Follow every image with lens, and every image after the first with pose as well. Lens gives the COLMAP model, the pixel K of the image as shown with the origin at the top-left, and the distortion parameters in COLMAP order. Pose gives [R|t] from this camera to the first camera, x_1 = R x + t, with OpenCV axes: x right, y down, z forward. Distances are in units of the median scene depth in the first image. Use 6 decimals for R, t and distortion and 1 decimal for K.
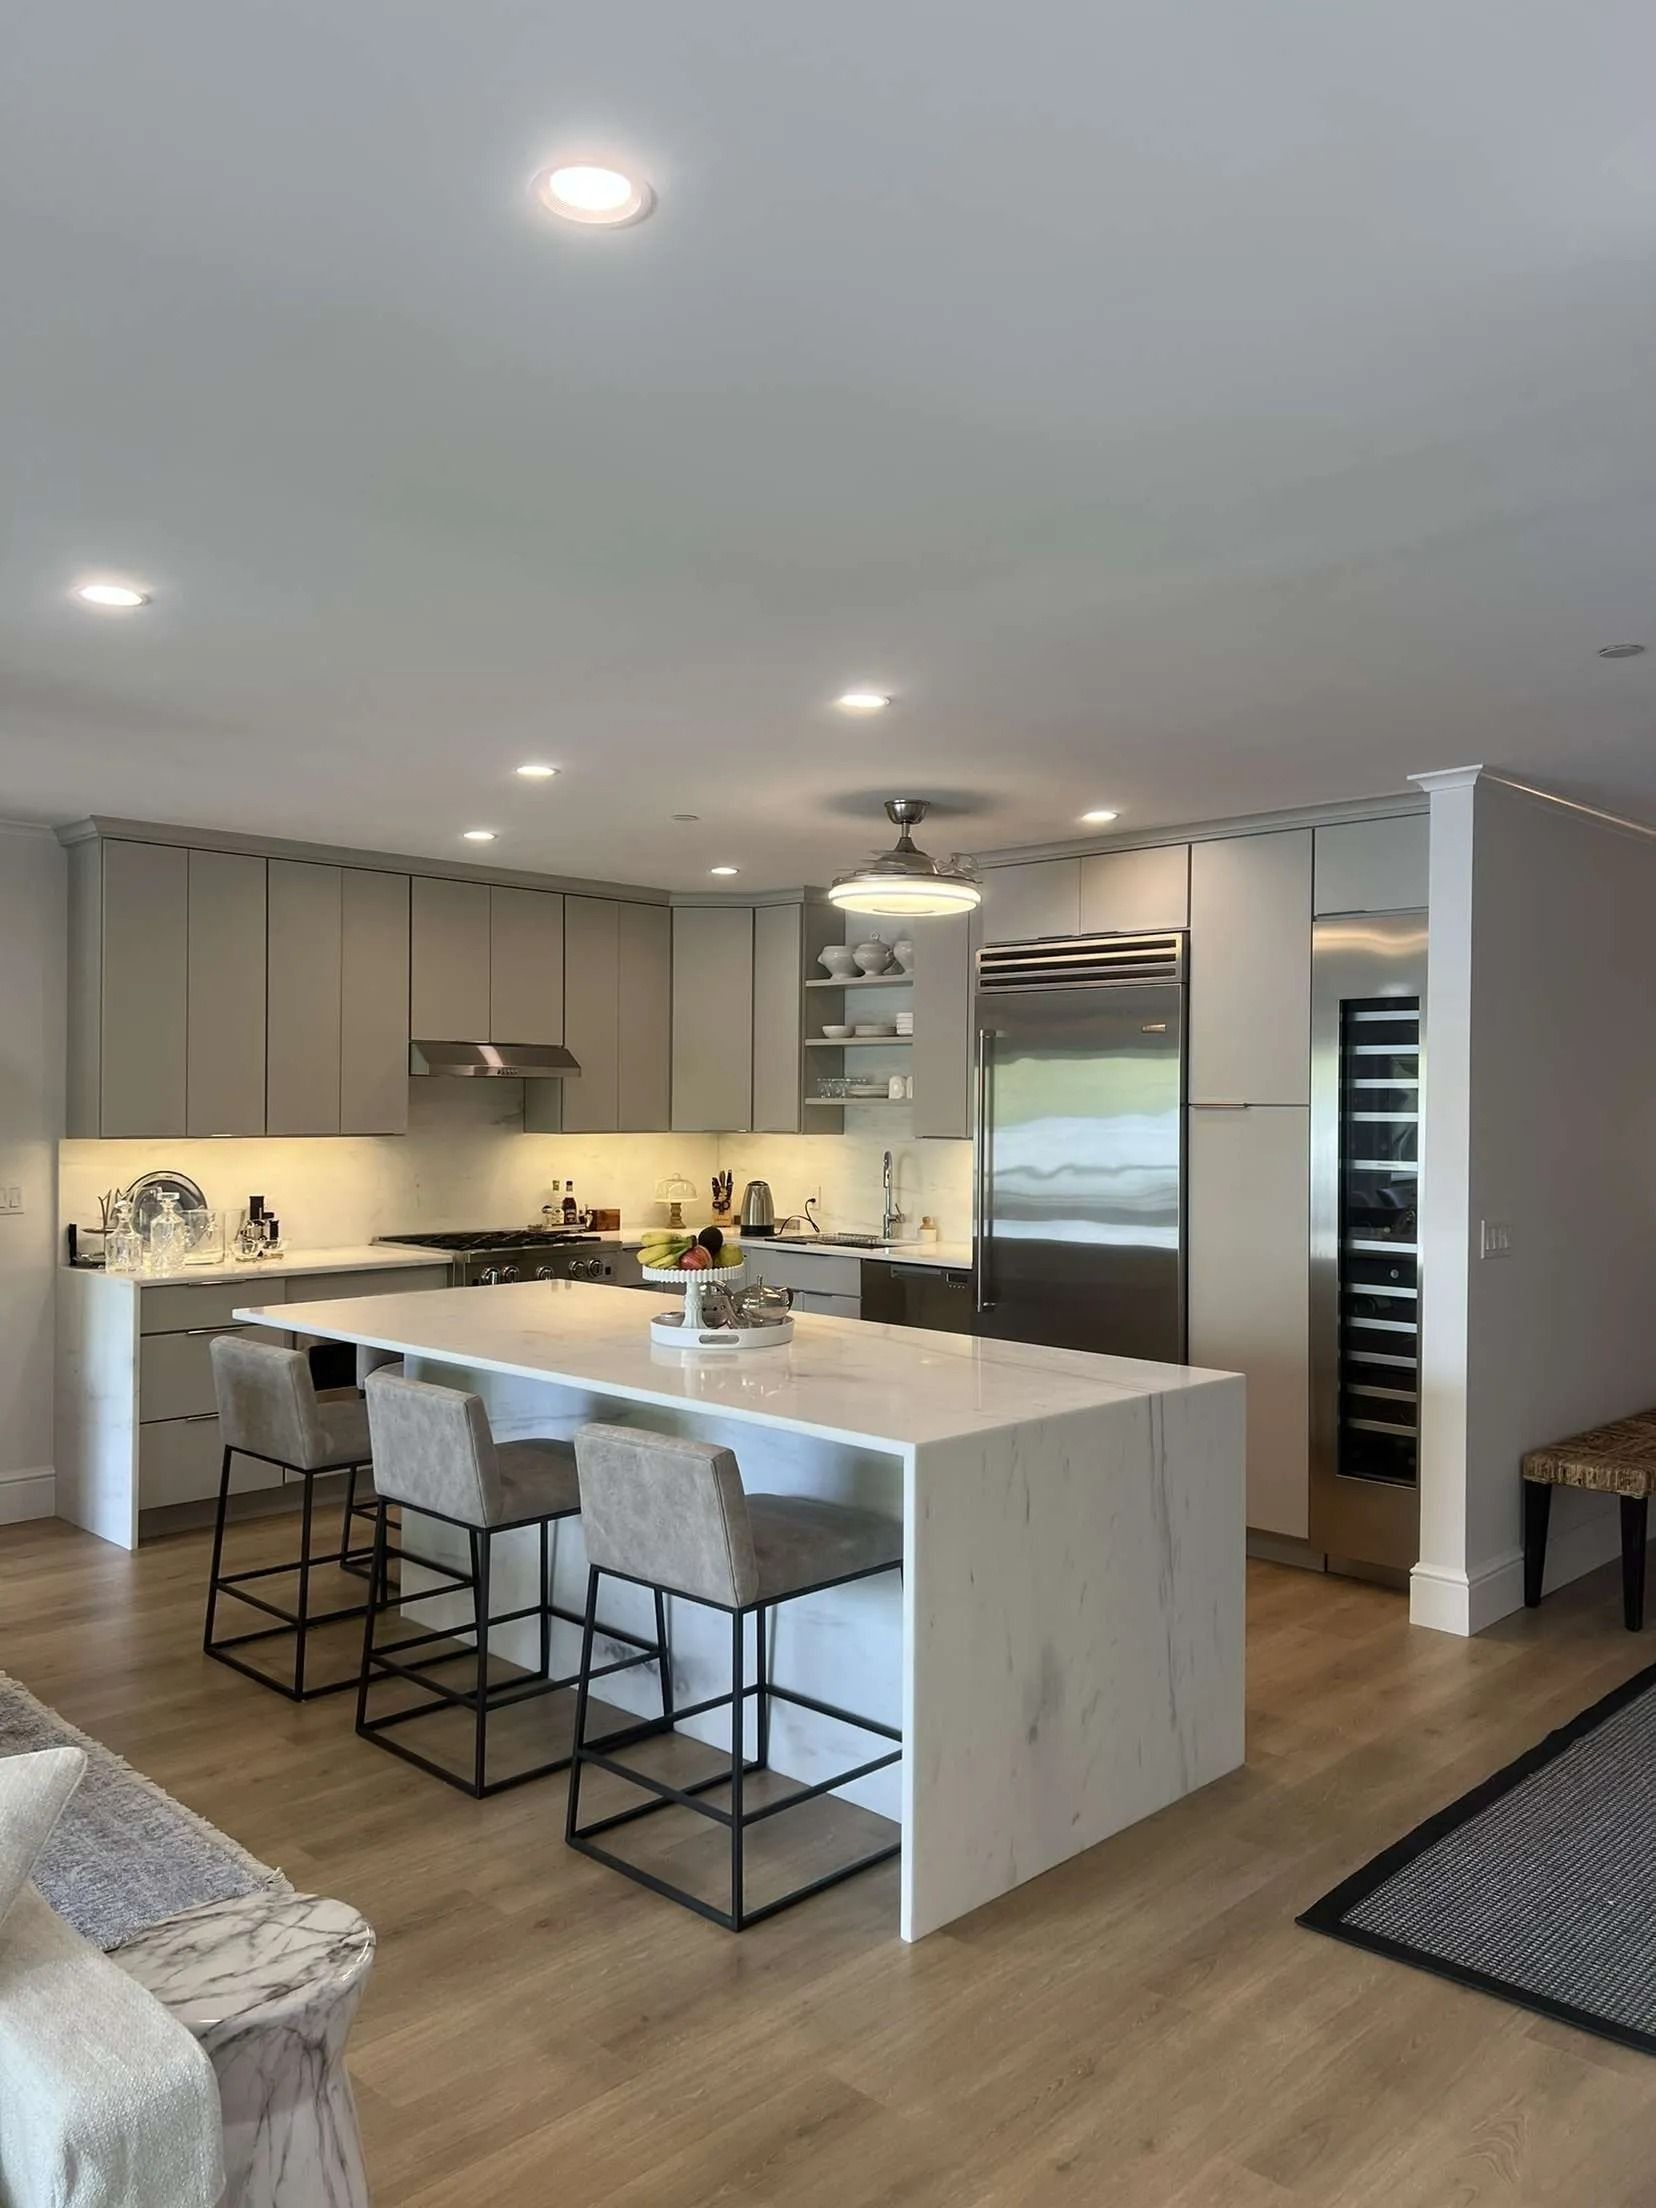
lens RADIAL K [[1640.3, 0, 830.2], [0, 1640.3, 1124.9], [0, 0, 1]] dist [0.082555, -0.096065]
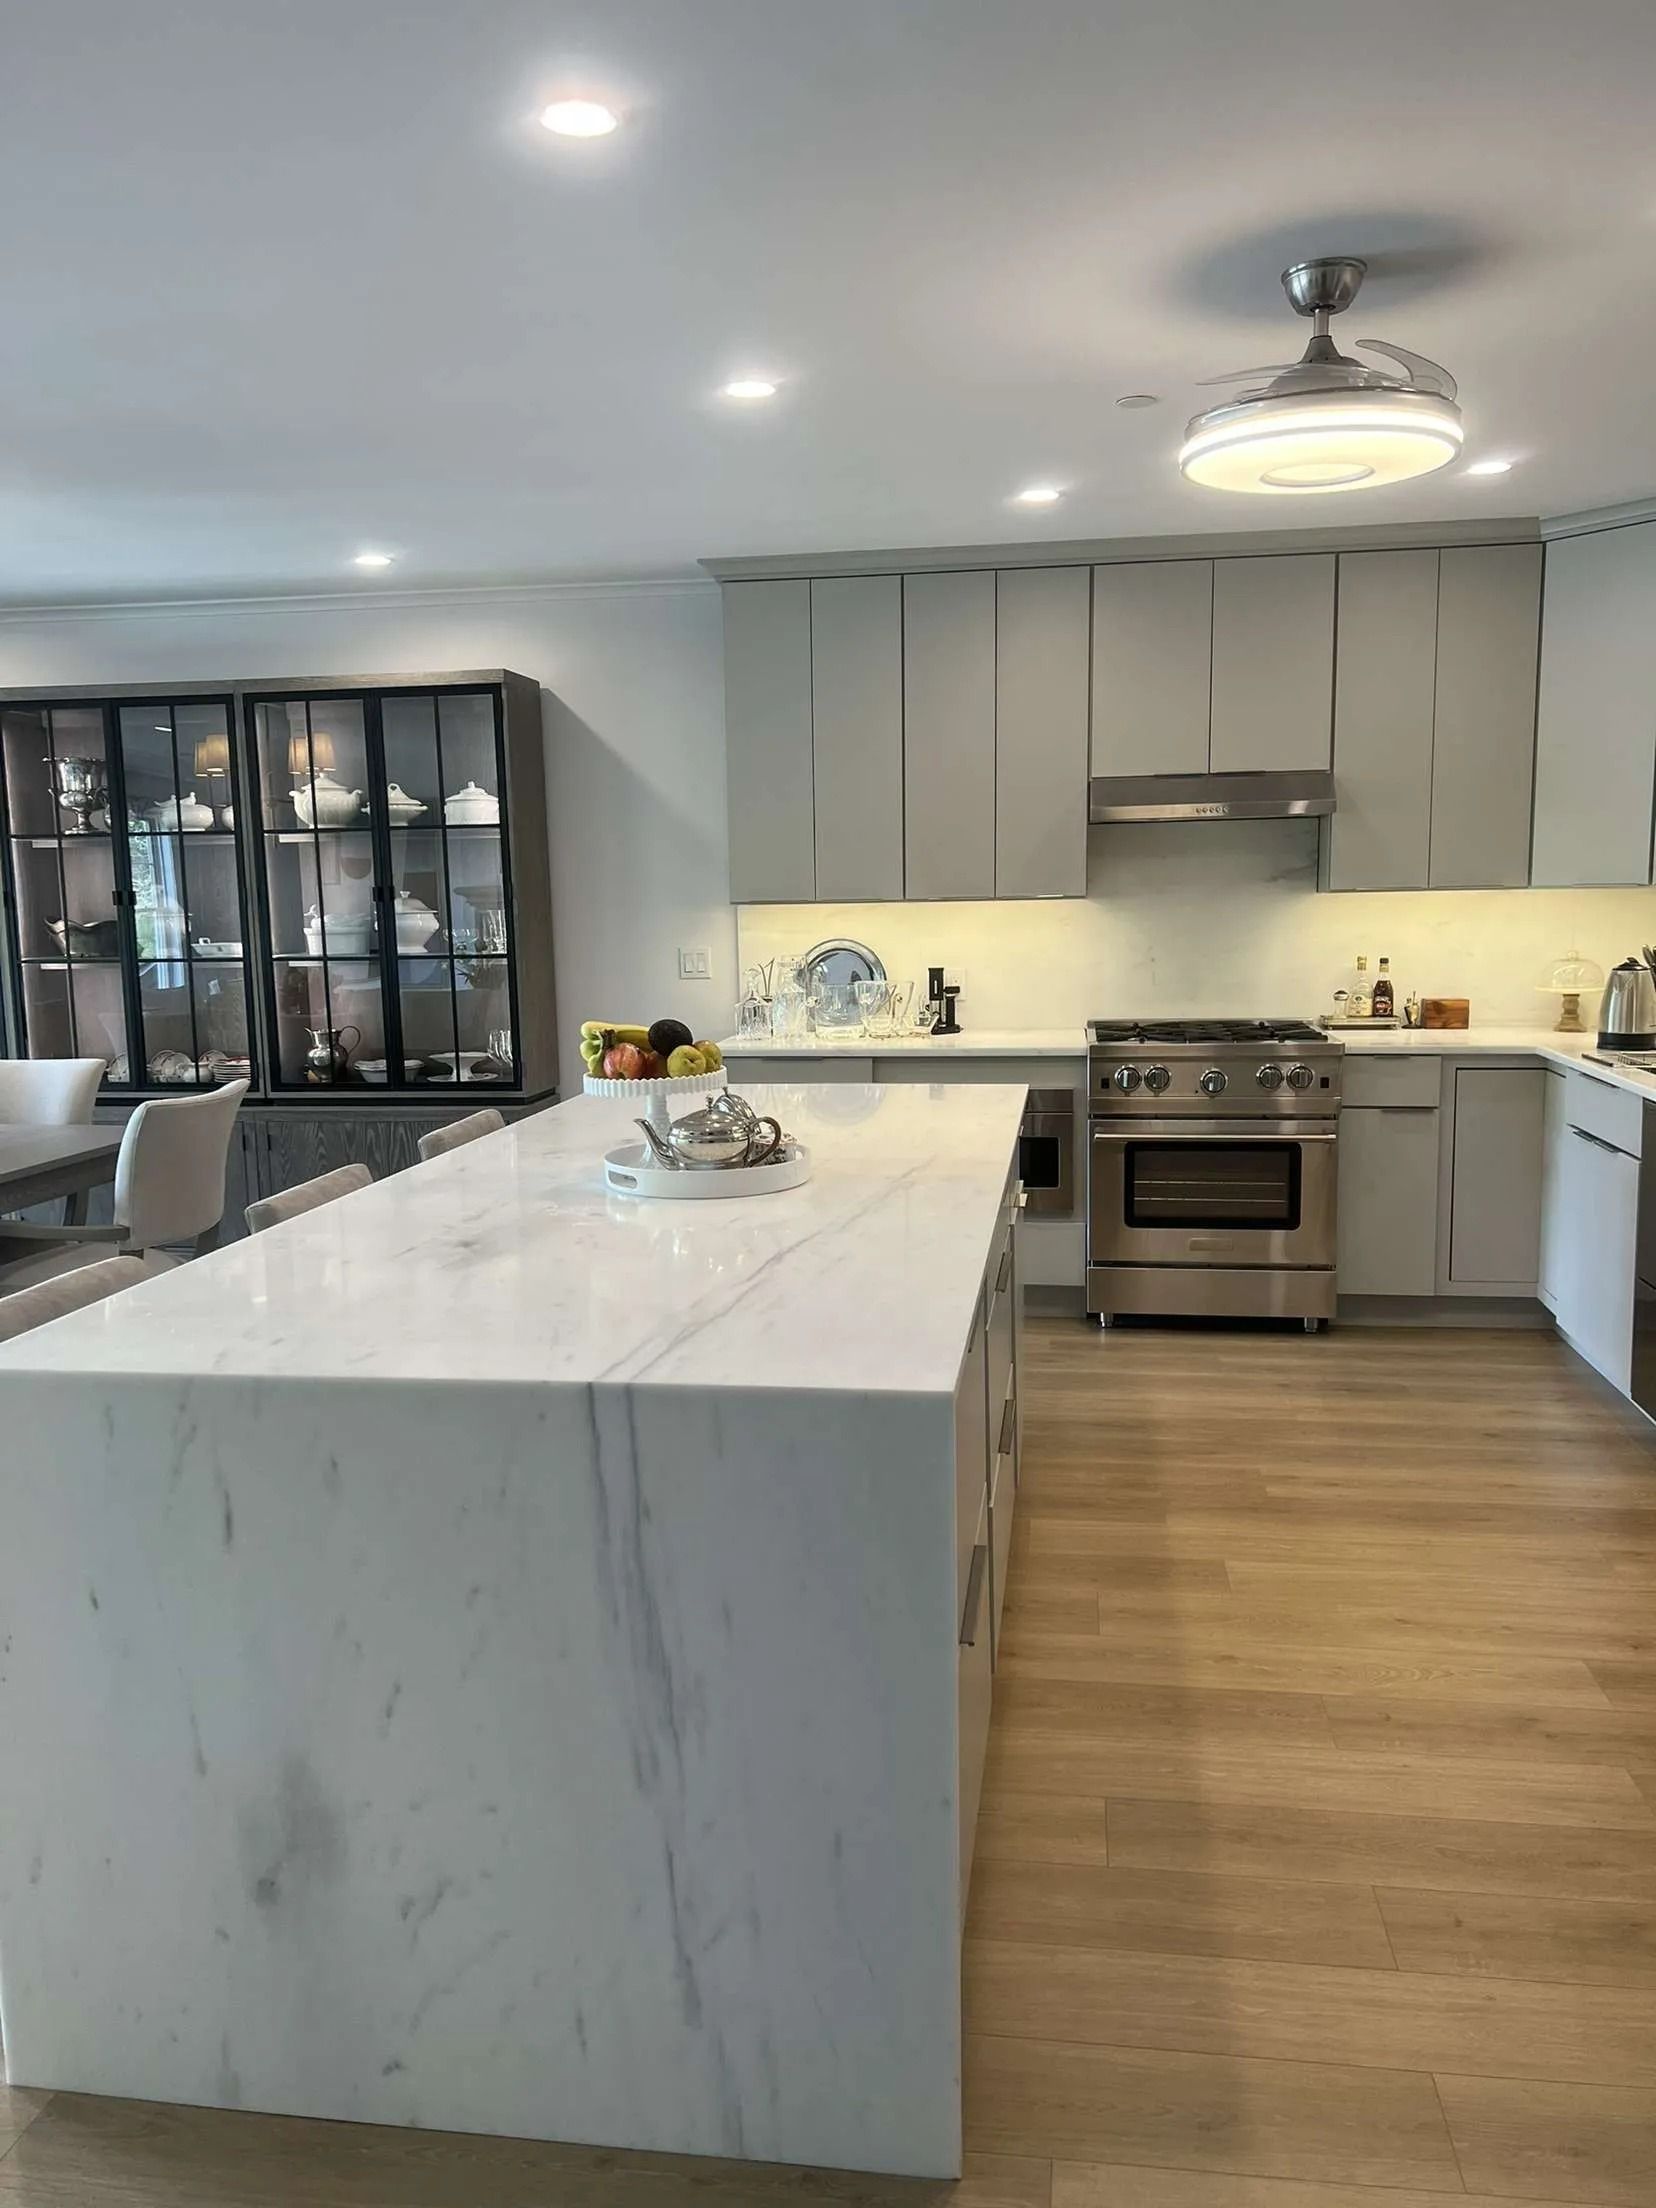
lens RADIAL K [[1640.3, 0, 830.2], [0, 1640.3, 1124.9], [0, 0, 1]] dist [0.082555, -0.096065]
pose [[0.583960, 0.100063, -0.805592, 0.374796], [0.010092, 0.991402, 0.130459, 0.011346], [0.811720, -0.084313, 0.577929, 0.456342]]
